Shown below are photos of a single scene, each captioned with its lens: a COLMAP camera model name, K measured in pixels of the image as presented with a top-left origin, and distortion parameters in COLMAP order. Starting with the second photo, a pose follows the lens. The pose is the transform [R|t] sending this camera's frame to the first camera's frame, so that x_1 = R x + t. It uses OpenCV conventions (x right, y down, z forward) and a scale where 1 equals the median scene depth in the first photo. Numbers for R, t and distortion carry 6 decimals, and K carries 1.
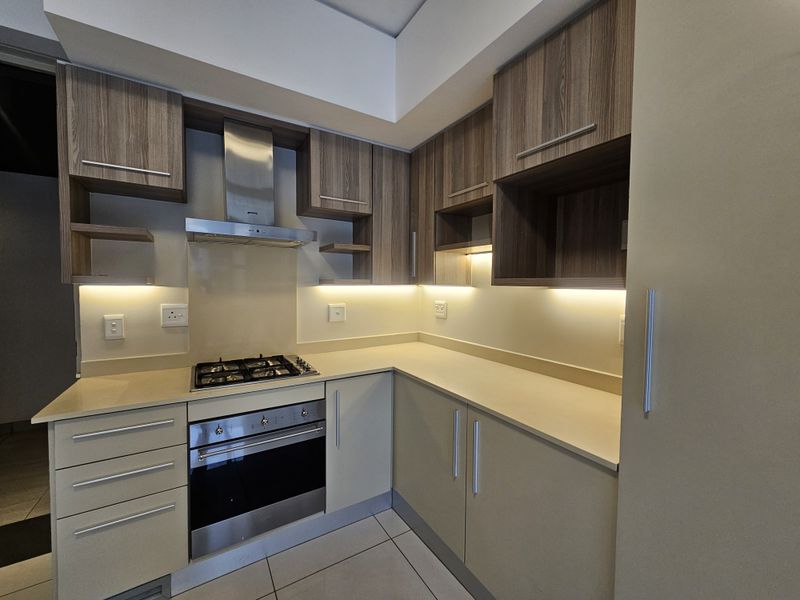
lens RADIAL K [[326.6, 0, 401.7], [0, 326.6, 299.9], [0, 0, 1]] dist [-0.004522, 0.000060]
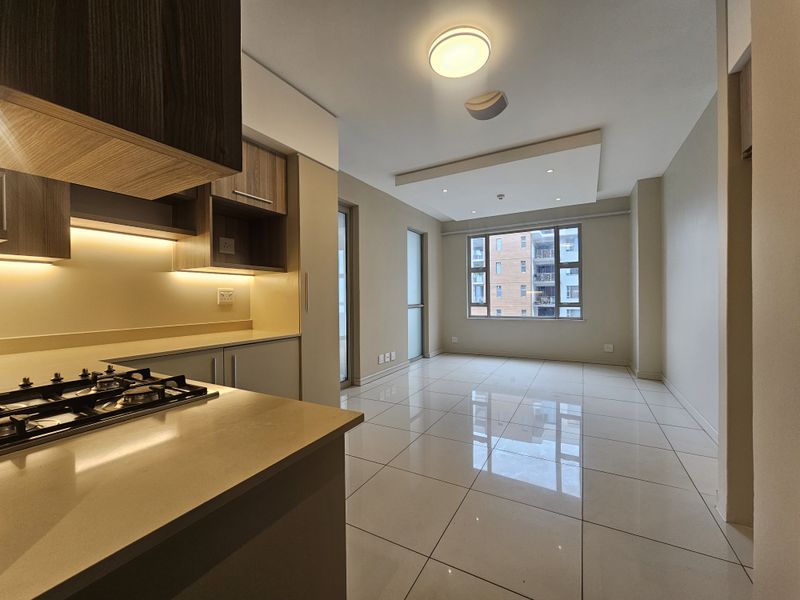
lens RADIAL K [[326.6, 0, 396.9], [0, 326.6, 298.5], [0, 0, 1]] dist [-0.004522, 0.000060]
pose [[-0.481049, -0.011927, 0.876613, -1.081437], [0.042746, 0.998399, 0.037041, 0.061778], [-0.875651, 0.055291, -0.479769, 0.774506]]
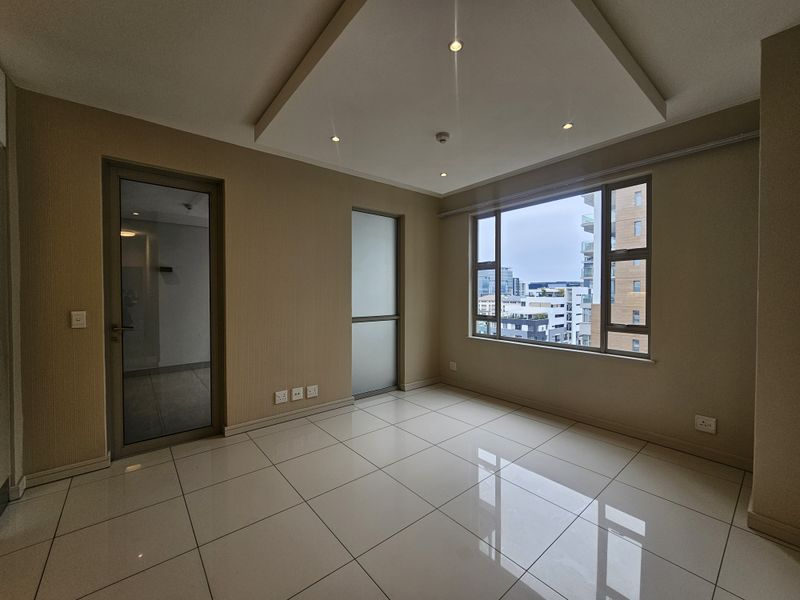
lens RADIAL K [[326.6, 0, 397.9], [0, 326.6, 297.1], [0, 0, 1]] dist [-0.004522, 0.000060]
pose [[-0.140736, -0.030211, 0.989586, -0.619419], [0.041827, 0.998461, 0.036430, 0.032972], [-0.989163, 0.046518, -0.139256, -0.817207]]
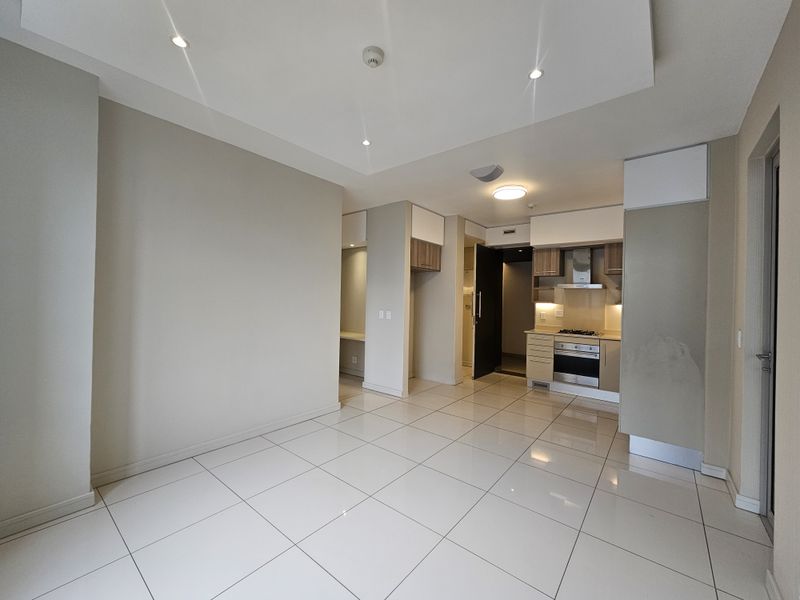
lens RADIAL K [[326.6, 0, 404.9], [0, 326.6, 294.6], [0, 0, 1]] dist [-0.004522, 0.000060]
pose [[0.342035, -0.011843, -0.939613, 1.713364], [-0.059859, 0.997615, -0.034364, 0.063894], [0.937779, 0.067998, 0.340510, -1.433539]]
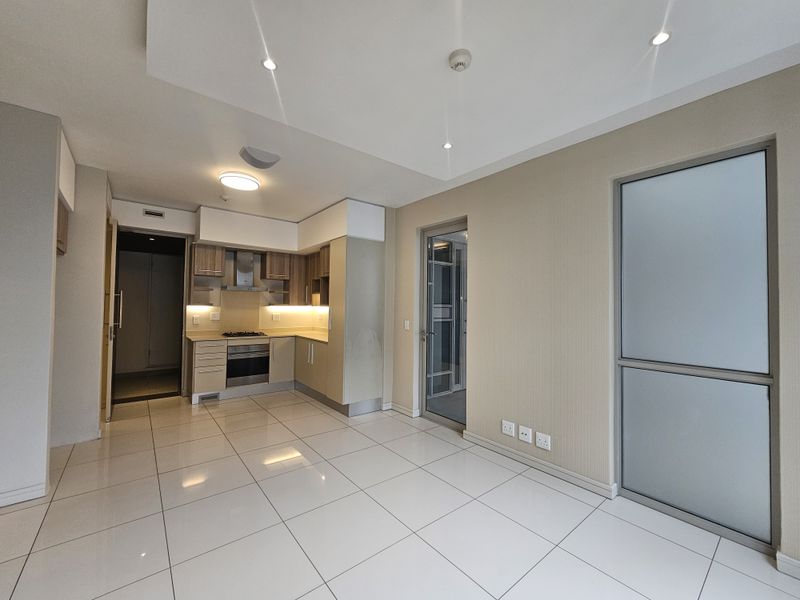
lens RADIAL K [[326.6, 0, 399.3], [0, 326.6, 300.1], [0, 0, 1]] dist [-0.004522, 0.000060]
pose [[0.992223, 0.006863, 0.124283, 0.552347], [0.001076, 0.997969, -0.063696, 0.088611], [-0.124468, 0.063335, 0.990200, -2.066831]]
